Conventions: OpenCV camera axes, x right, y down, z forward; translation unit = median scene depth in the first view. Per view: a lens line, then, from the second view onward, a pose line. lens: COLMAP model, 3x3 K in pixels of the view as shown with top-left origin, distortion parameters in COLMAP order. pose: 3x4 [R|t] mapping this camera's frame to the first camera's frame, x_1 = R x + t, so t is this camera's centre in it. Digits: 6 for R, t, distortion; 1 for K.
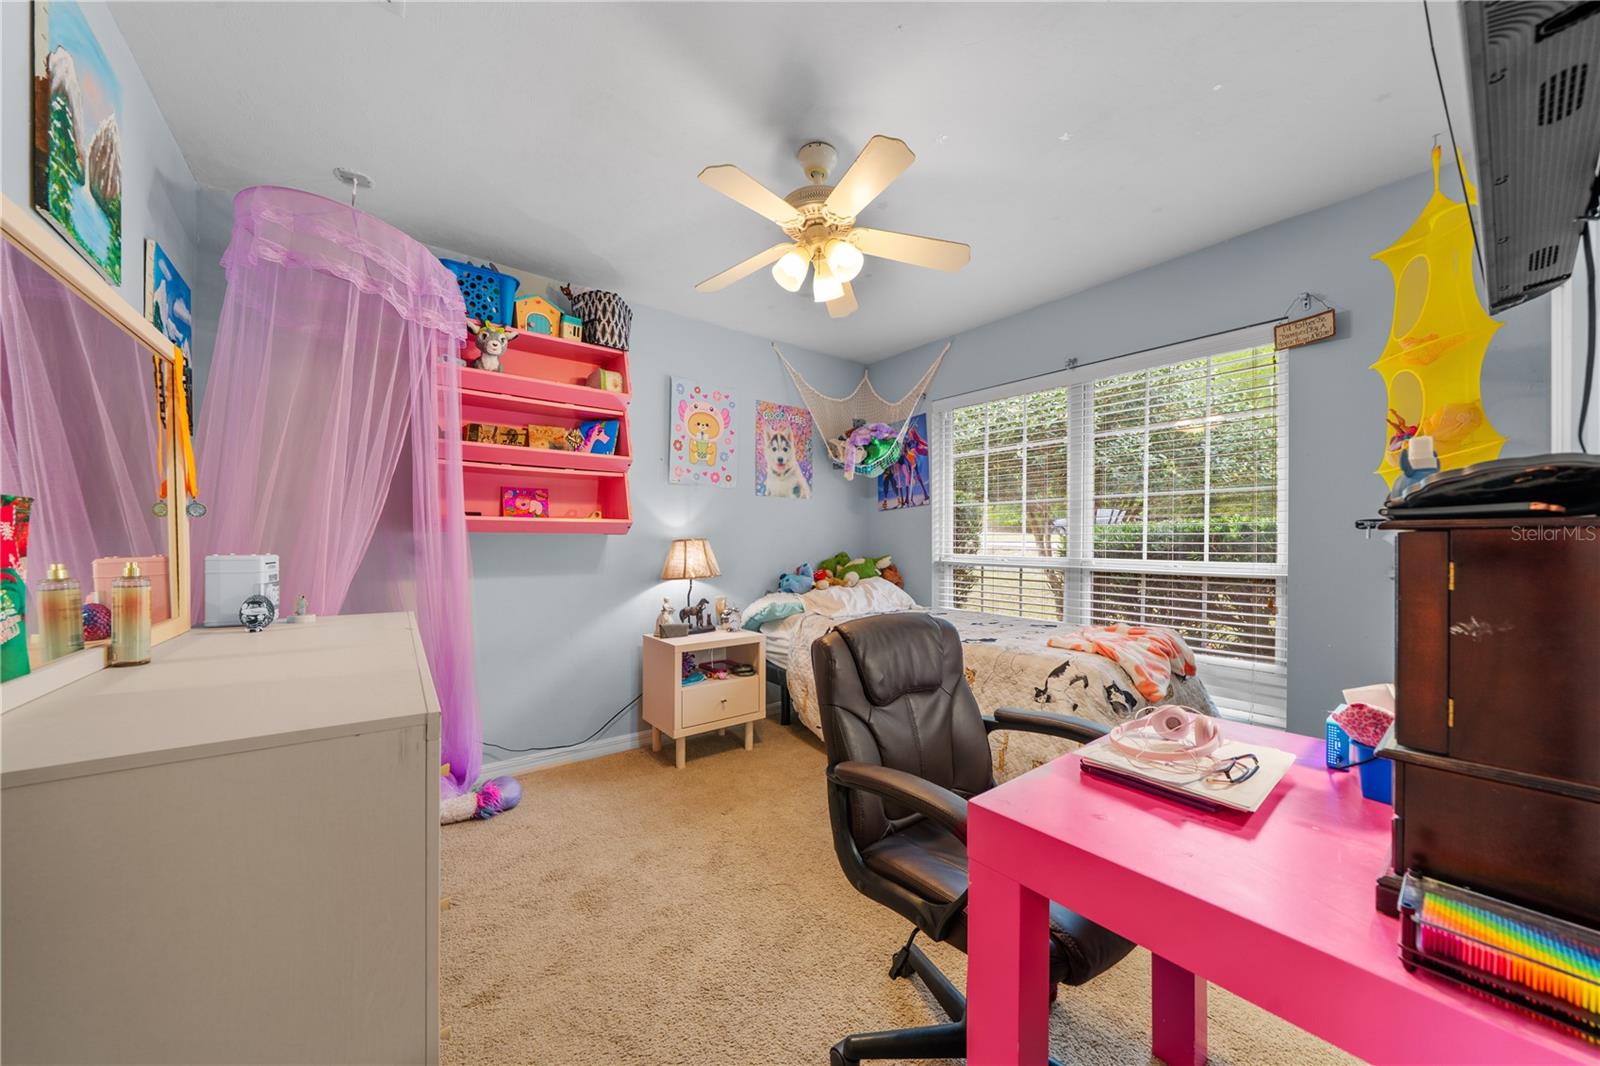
lens RADIAL K [[556.7, 0, 791.8], [0, 556.7, 537.6], [0, 0, 1]] dist [-0.001926, -0.000284]
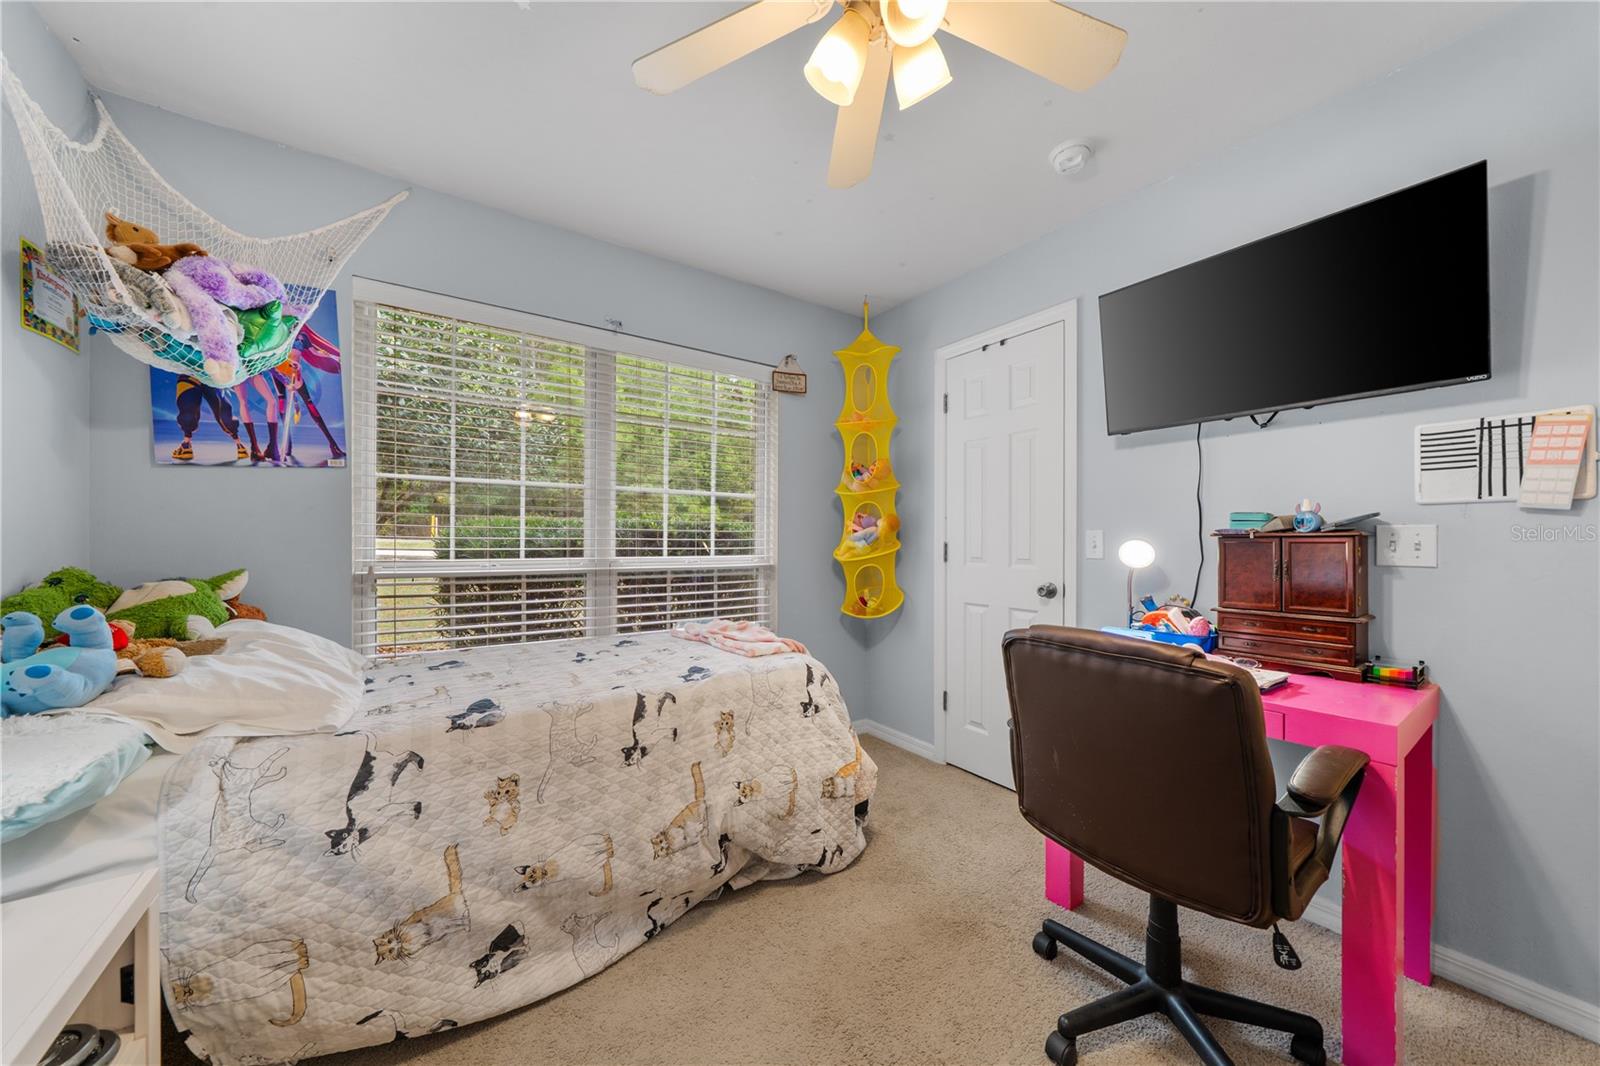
lens RADIAL K [[556.7, 0, 791.8], [0, 556.7, 537.6], [0, 0, 1]] dist [-0.001926, -0.000284]
pose [[0.054023, -0.000313, 0.998540, -0.288906], [-0.007881, 0.999969, 0.000740, 0.003030], [-0.998509, -0.007909, 0.054019, 0.617556]]
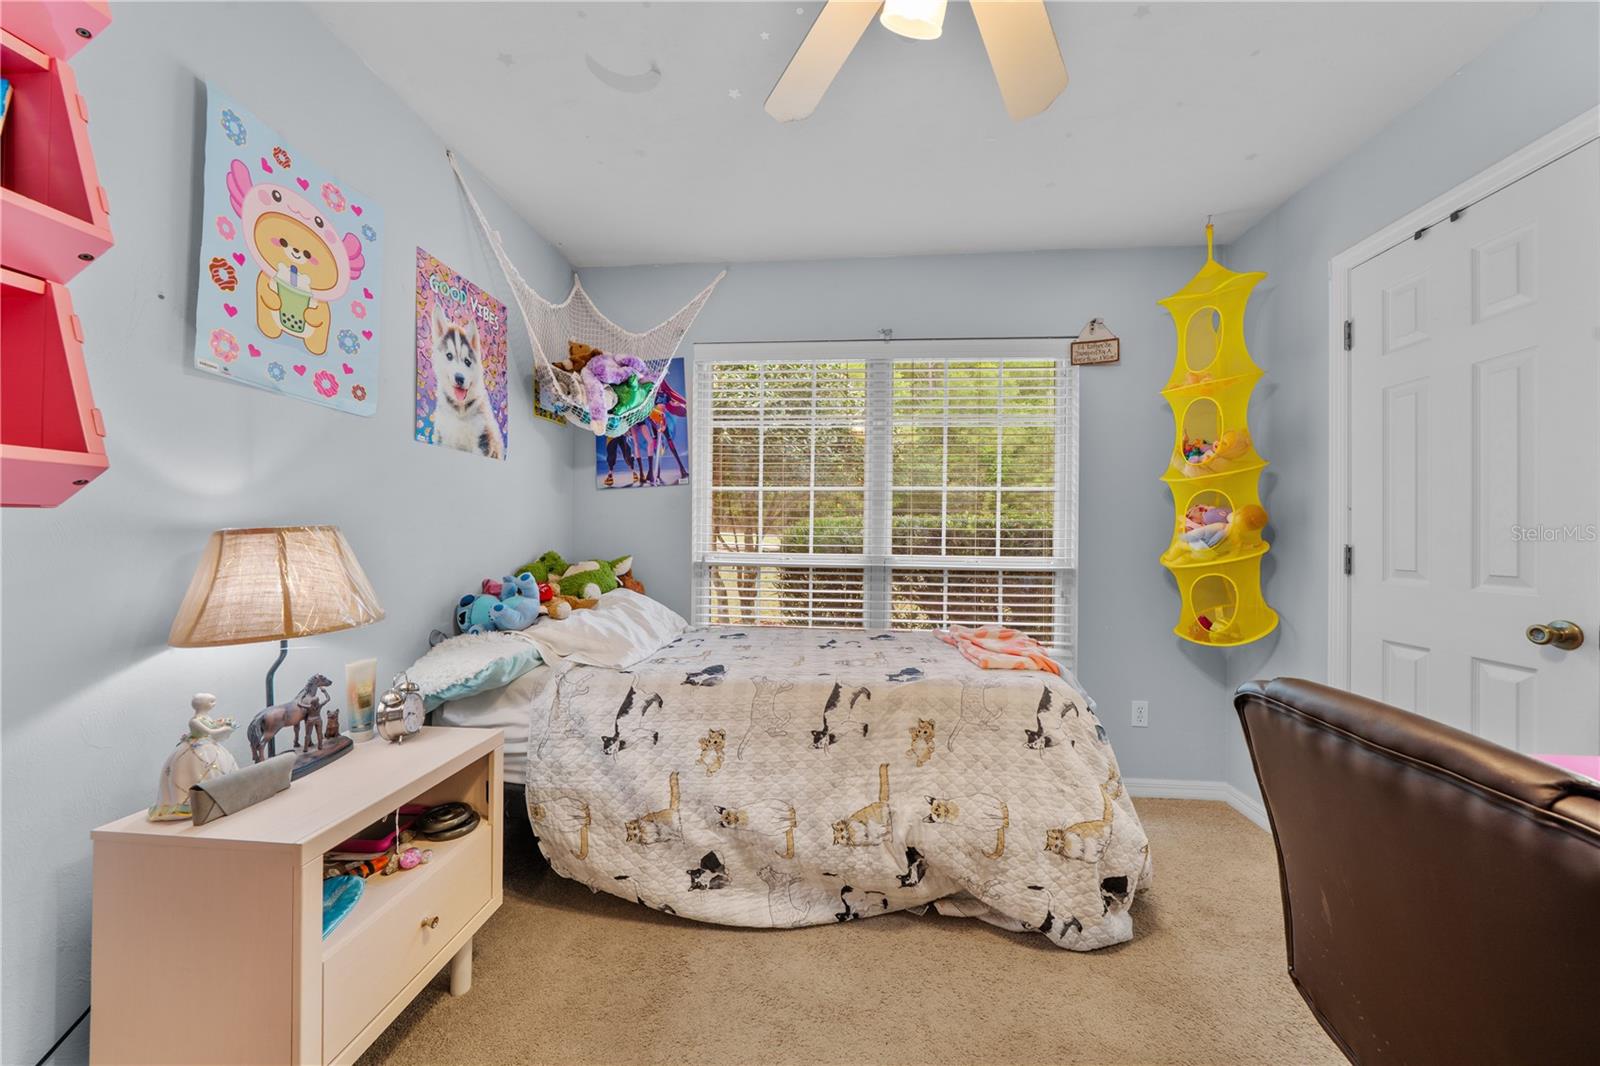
lens RADIAL K [[550.7, 0, 795.1], [0, 550.7, 531.0], [0, 0, 1]] dist [-0.001218, -0.000253]
pose [[0.676221, 0.009754, 0.736634, -0.211563], [-0.011187, 0.999933, -0.002971, 0.002268], [-0.736614, -0.006232, 0.676285, 0.462348]]
